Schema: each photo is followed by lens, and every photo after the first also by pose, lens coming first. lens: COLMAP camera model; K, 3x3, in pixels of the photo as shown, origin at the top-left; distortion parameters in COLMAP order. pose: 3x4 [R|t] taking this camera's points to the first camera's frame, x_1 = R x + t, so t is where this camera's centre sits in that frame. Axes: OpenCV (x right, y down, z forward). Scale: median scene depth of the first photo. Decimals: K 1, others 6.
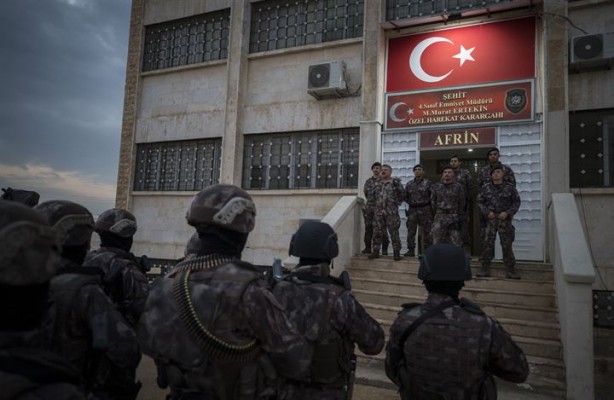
lens RADIAL K [[487.8, 0, 283.0], [0, 487.8, 200.0], [0, 0, 1]] dist [-0.003527, 0.037350]
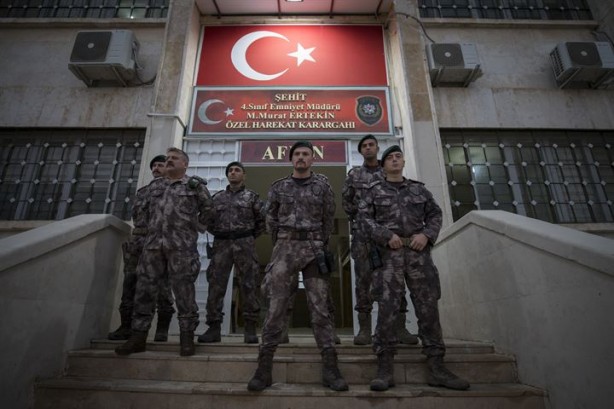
lens RADIAL K [[345.0, 0, 296.4], [0, 345.0, 204.7], [0, 0, 1]] dist [-0.005957, -0.000831]
pose [[0.892326, 0.113164, 0.436976, 0.156373], [-0.006925, 0.971382, -0.237420, 0.059608], [-0.451339, 0.208830, 0.867573, 0.593162]]
